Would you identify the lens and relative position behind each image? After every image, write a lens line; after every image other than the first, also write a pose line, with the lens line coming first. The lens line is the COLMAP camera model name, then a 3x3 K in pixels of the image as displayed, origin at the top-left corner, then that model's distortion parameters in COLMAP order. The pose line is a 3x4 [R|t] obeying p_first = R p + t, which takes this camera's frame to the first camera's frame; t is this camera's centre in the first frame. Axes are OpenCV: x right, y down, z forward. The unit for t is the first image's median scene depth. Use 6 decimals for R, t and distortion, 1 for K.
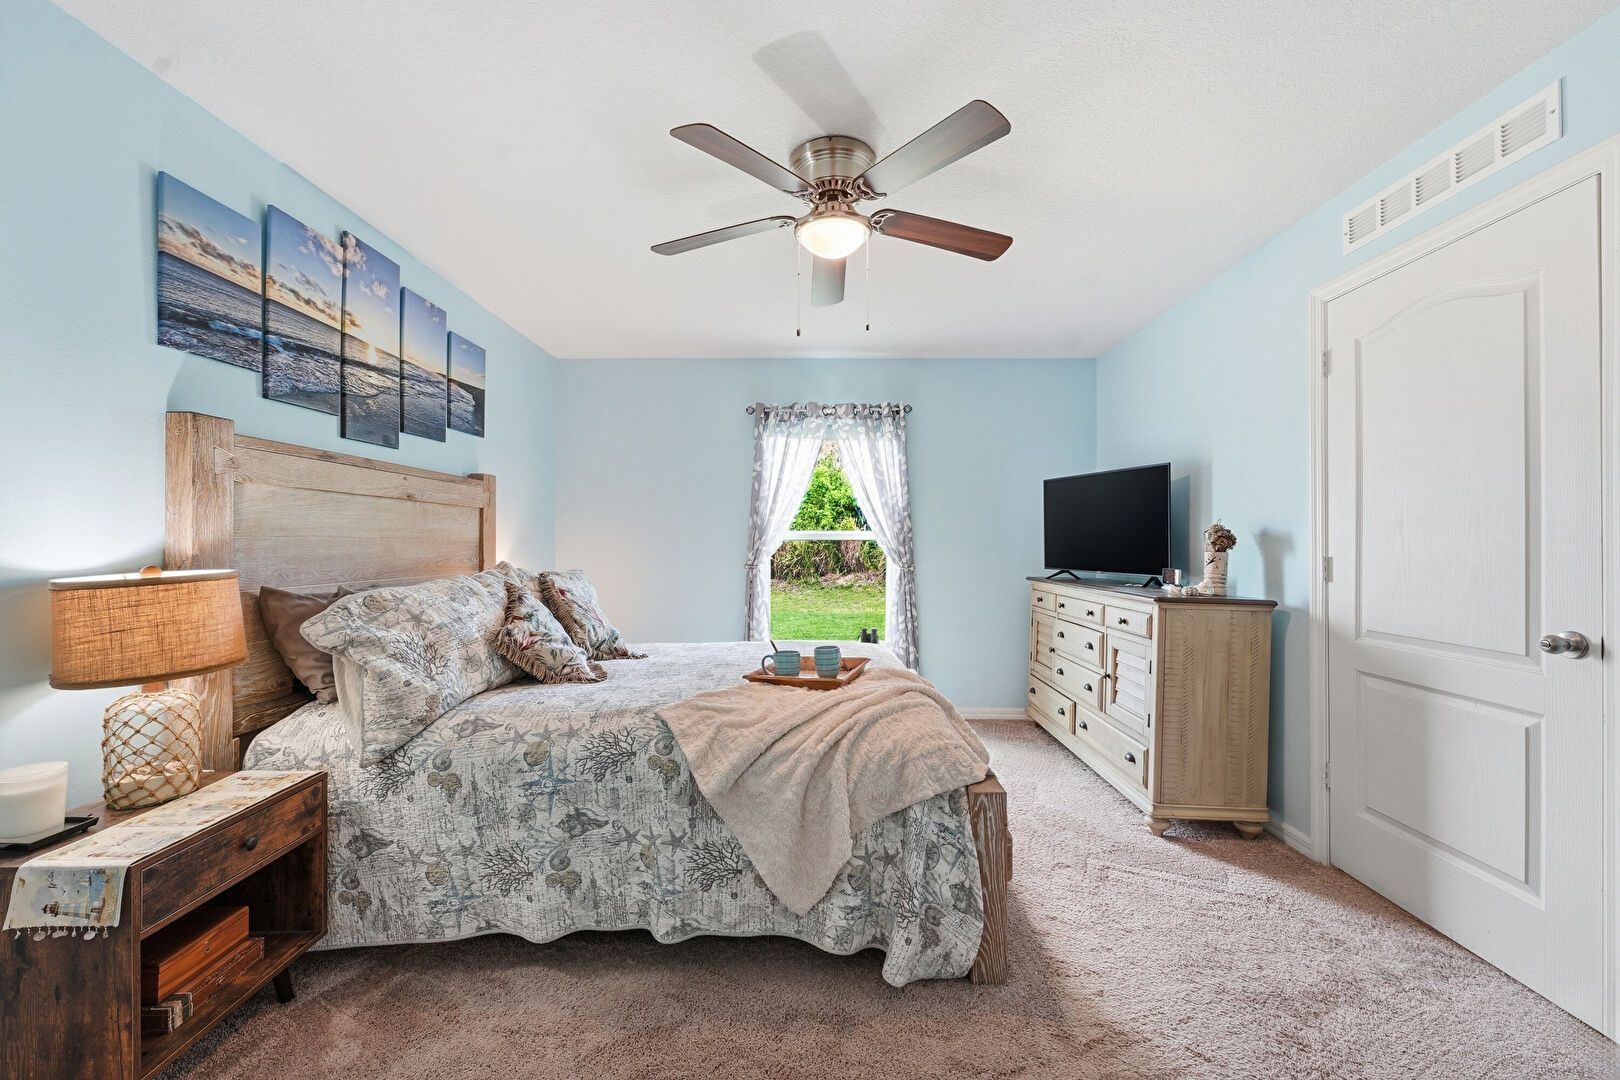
lens RADIAL K [[648.1, 0, 815.3], [0, 648.1, 536.5], [0, 0, 1]] dist [-0.002657, 0.000314]
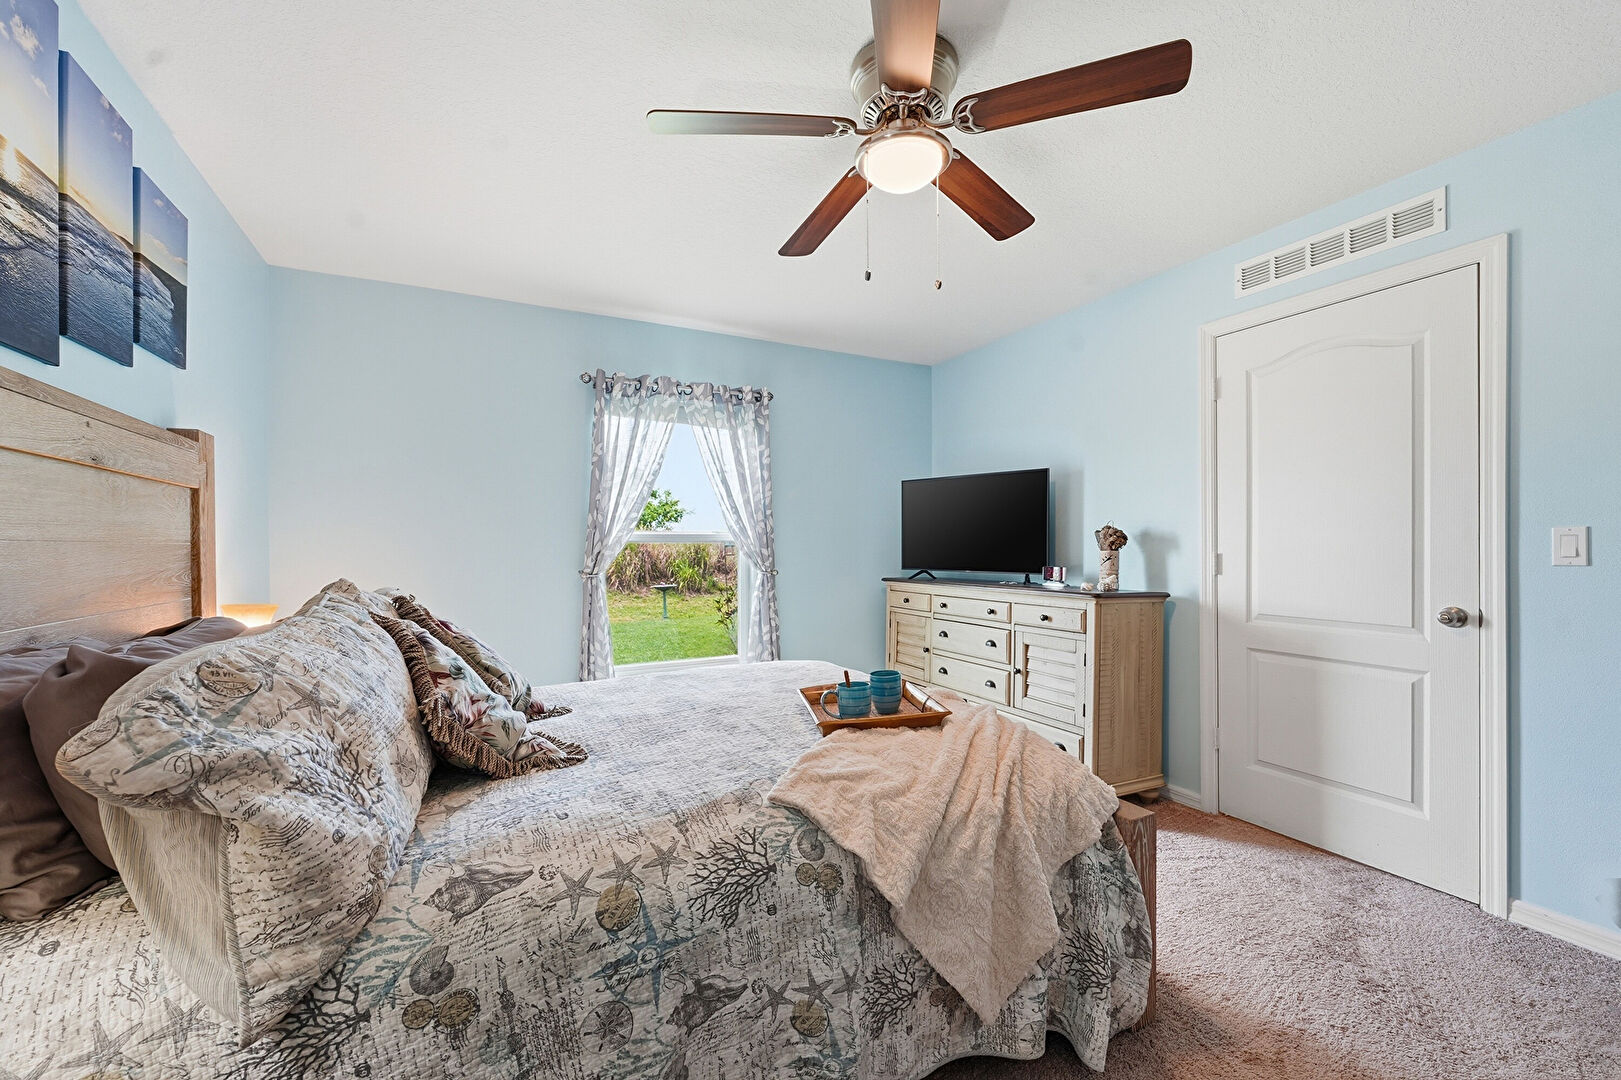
lens RADIAL K [[648.5, 0, 813.4], [0, 648.5, 544.7], [0, 0, 1]] dist [-0.002657, 0.000314]
pose [[0.881254, -0.006130, 0.472603, -0.445784], [0.002079, 0.999956, 0.009093, 0.003203], [-0.472638, -0.007030, 0.881228, 0.330994]]
